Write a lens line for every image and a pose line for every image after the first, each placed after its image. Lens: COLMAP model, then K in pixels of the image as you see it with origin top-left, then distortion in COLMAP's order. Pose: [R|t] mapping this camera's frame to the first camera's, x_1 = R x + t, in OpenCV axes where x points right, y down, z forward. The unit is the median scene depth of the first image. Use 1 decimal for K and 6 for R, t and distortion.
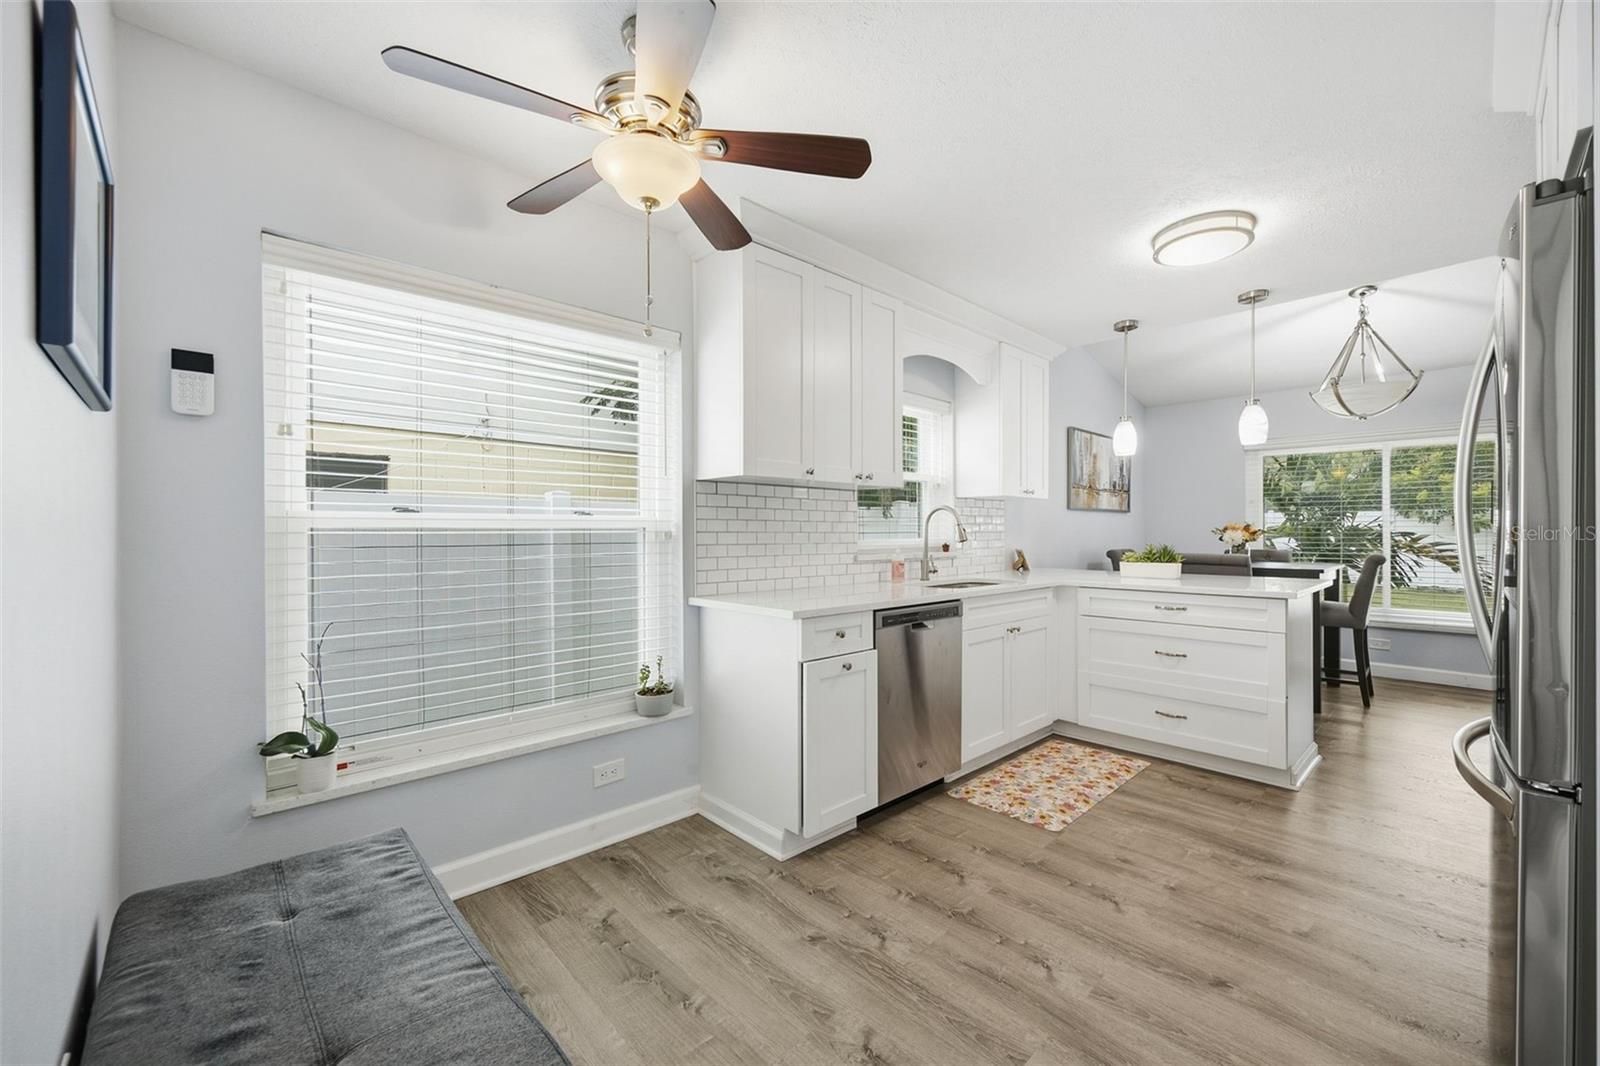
lens RADIAL K [[632.3, 0, 798.0], [0, 632.3, 532.0], [0, 0, 1]] dist [0.000366, -0.000043]
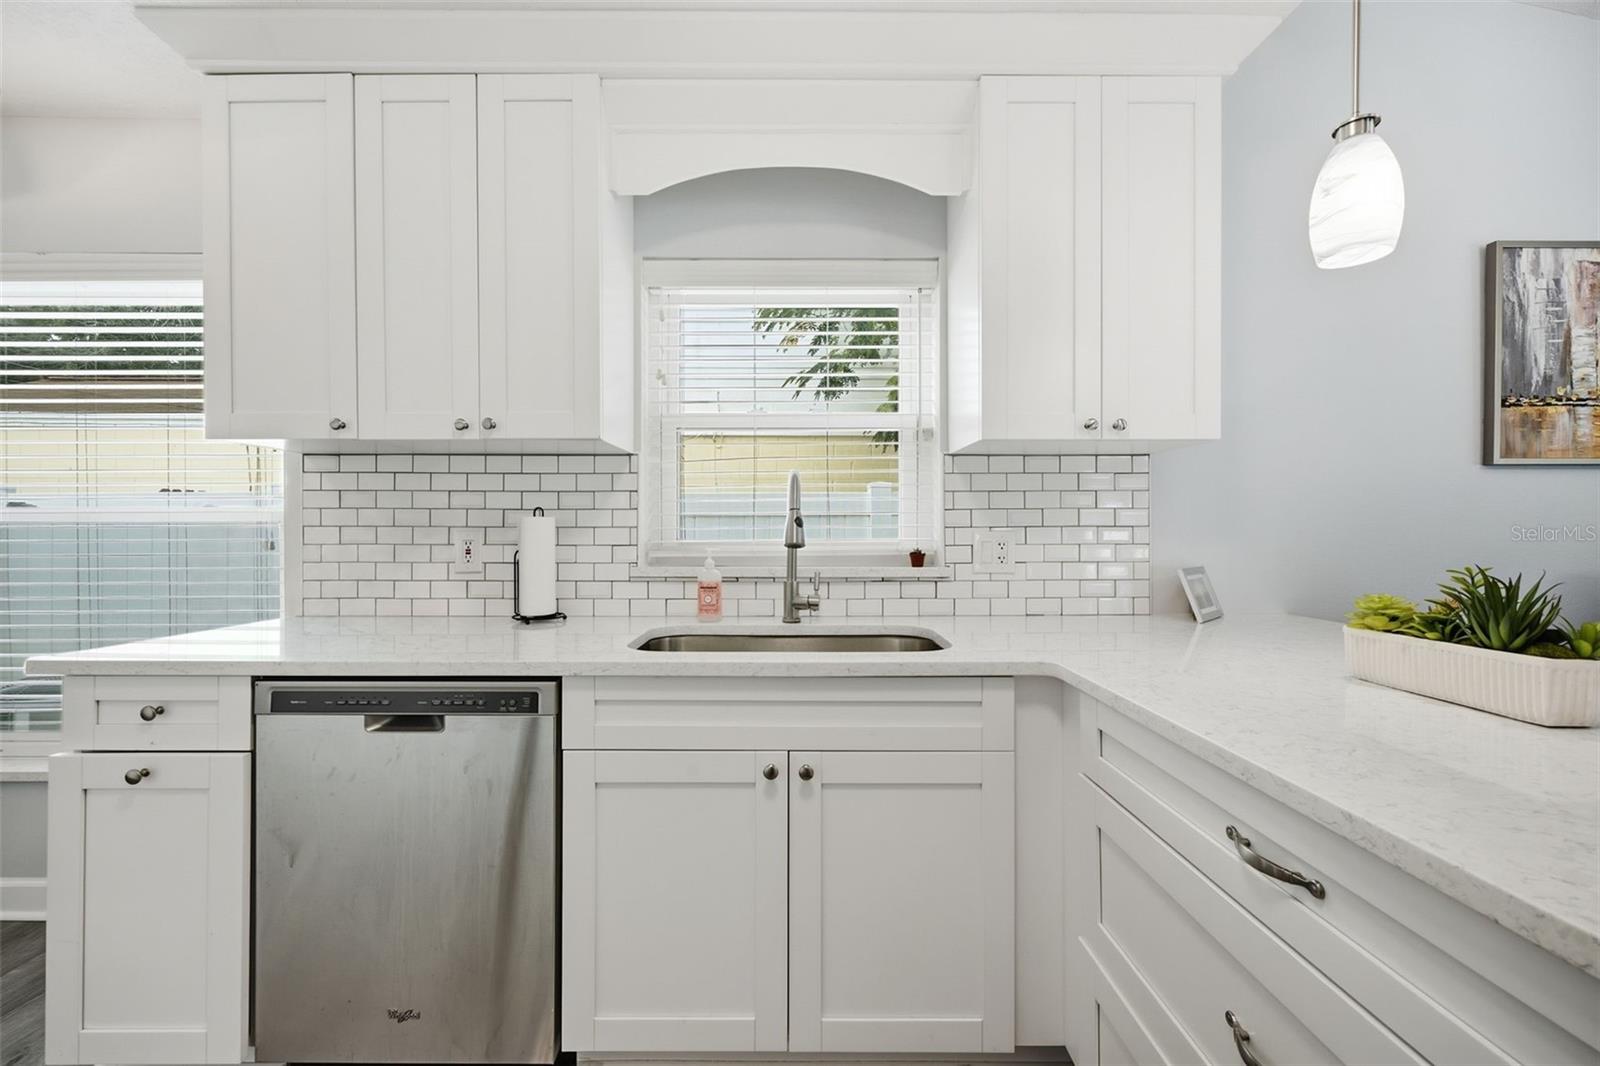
lens RADIAL K [[632.3, 0, 798.0], [0, 632.3, 532.0], [0, 0, 1]] dist [0.000366, -0.000043]
pose [[0.731916, 0.004400, -0.681381, 0.693197], [0.000032, 0.999979, 0.006491, 0.001702], [0.681395, -0.004773, 0.731900, 0.804829]]
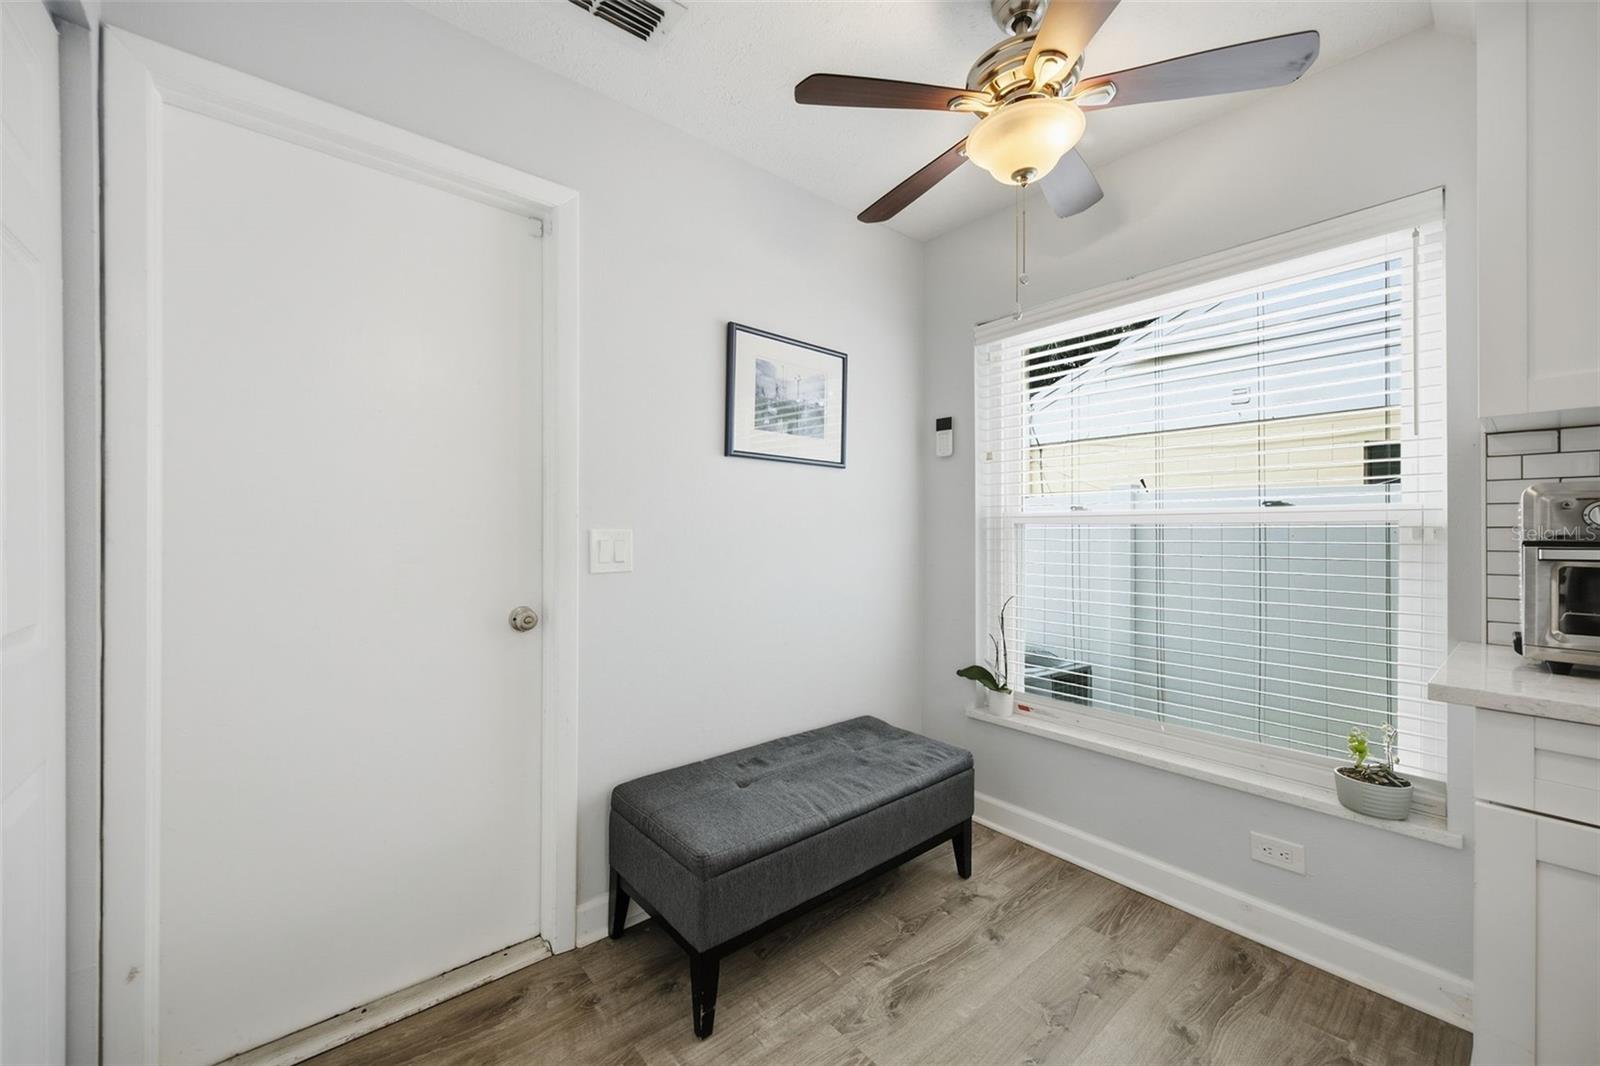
lens RADIAL K [[622.2, 0, 795.8], [0, 622.2, 534.5], [0, 0, 1]] dist [-0.000233, -0.000074]
pose [[-0.056943, 0.004792, -0.998366, 0.389942], [-0.005524, 0.999972, 0.005114, 0.006454], [0.998362, 0.005806, -0.056915, 0.403699]]
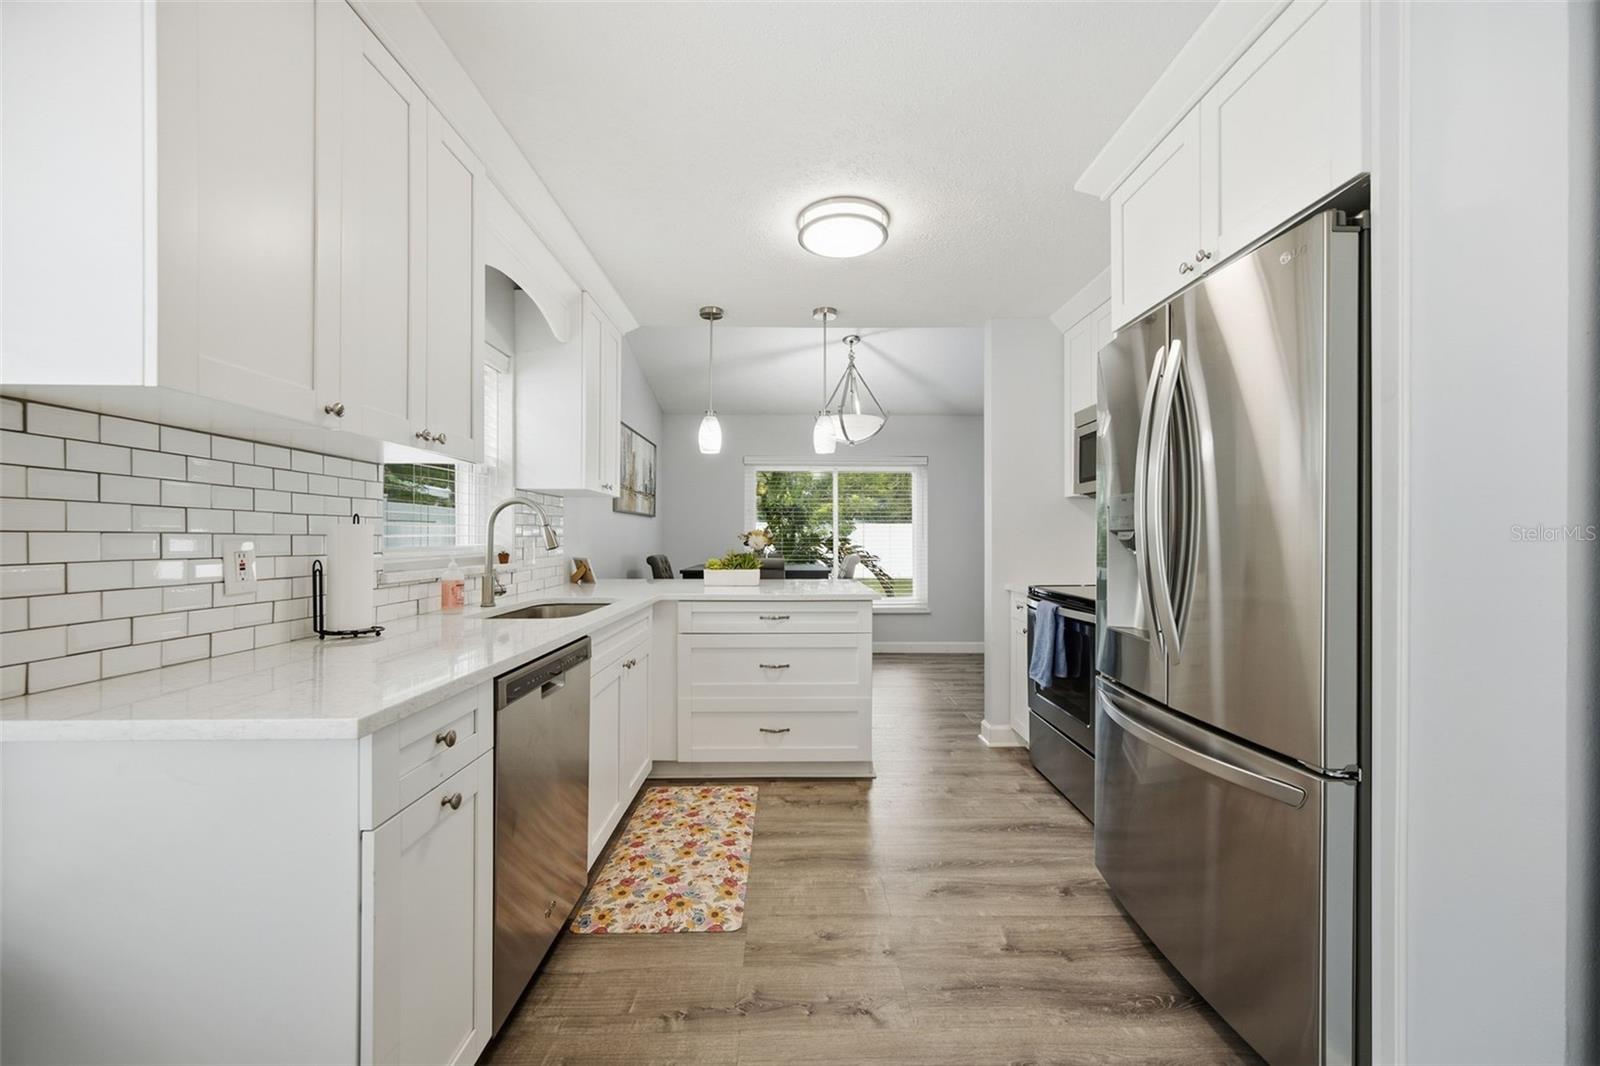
lens RADIAL K [[622.2, 0, 795.8], [0, 622.2, 534.5], [0, 0, 1]] dist [-0.000233, -0.000074]
pose [[0.672871, 0.006579, 0.739731, -0.089588], [-0.003221, 0.999977, -0.005964, 0.002547], [-0.739753, 0.001630, 0.672876, 0.388401]]
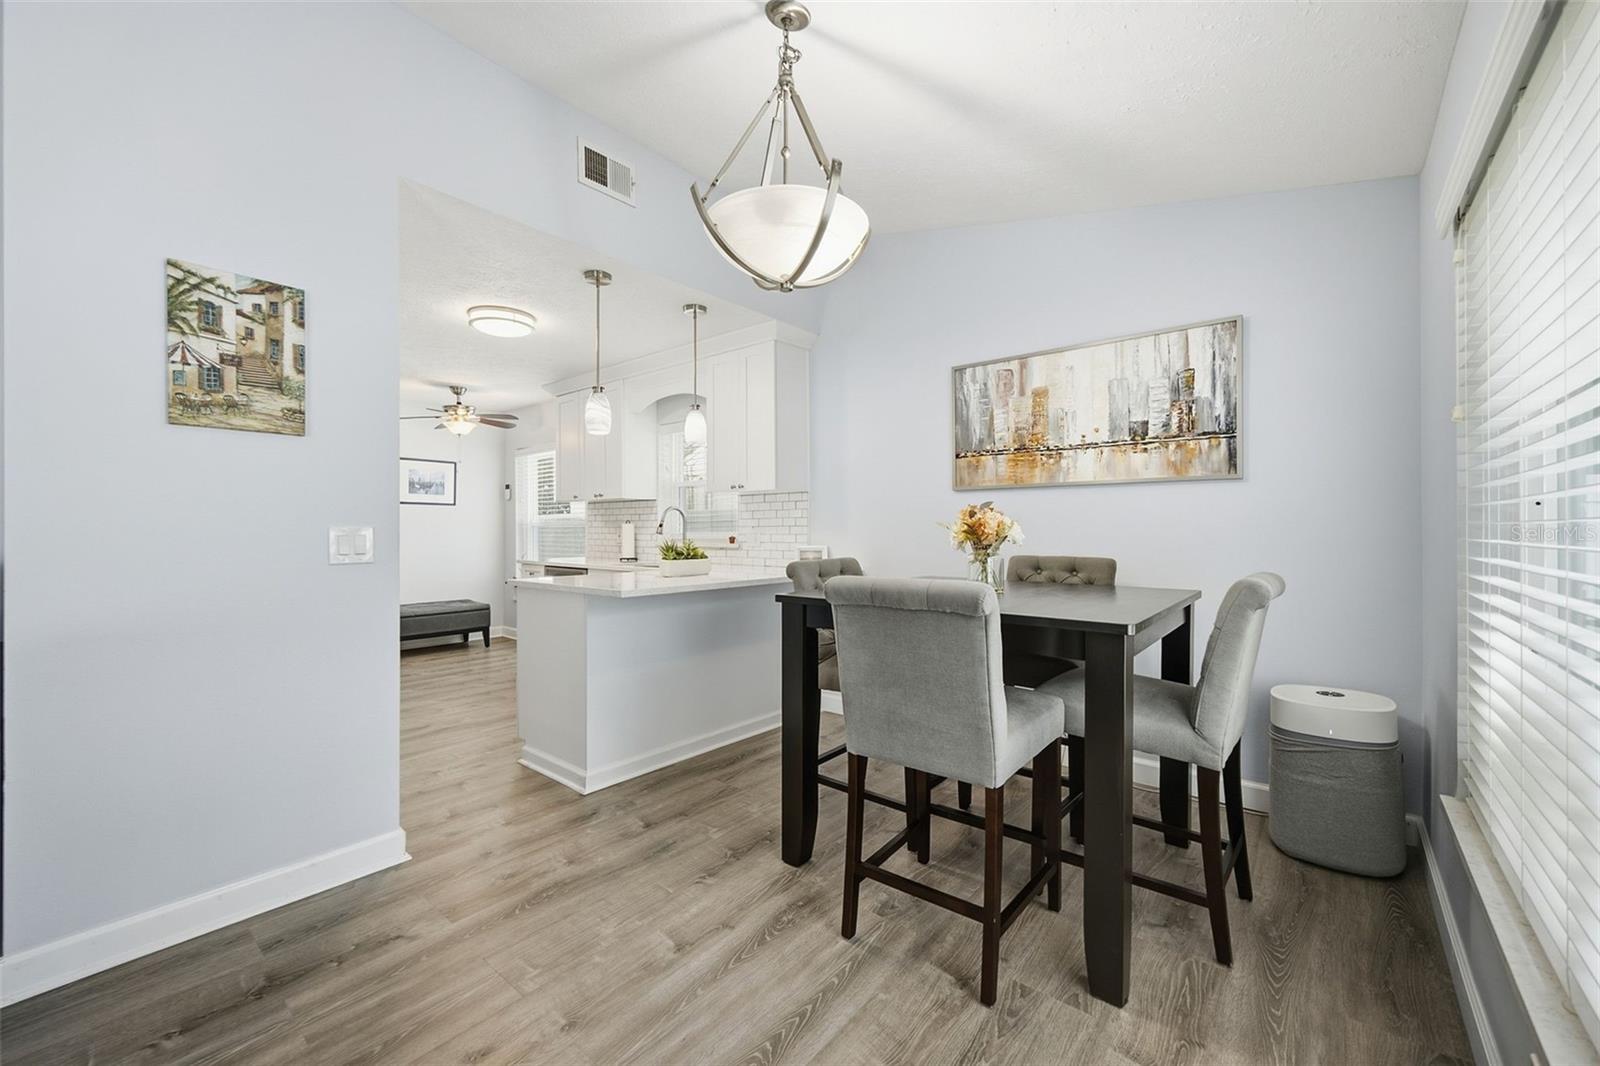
lens RADIAL K [[632.3, 0, 798.0], [0, 632.3, 532.0], [0, 0, 1]] dist [0.000366, -0.000043]
pose [[0.121830, 0.003639, -0.992544, 1.947737], [0.000327, 0.999993, 0.003706, 0.008277], [0.992551, -0.000776, 0.121828, 1.364892]]
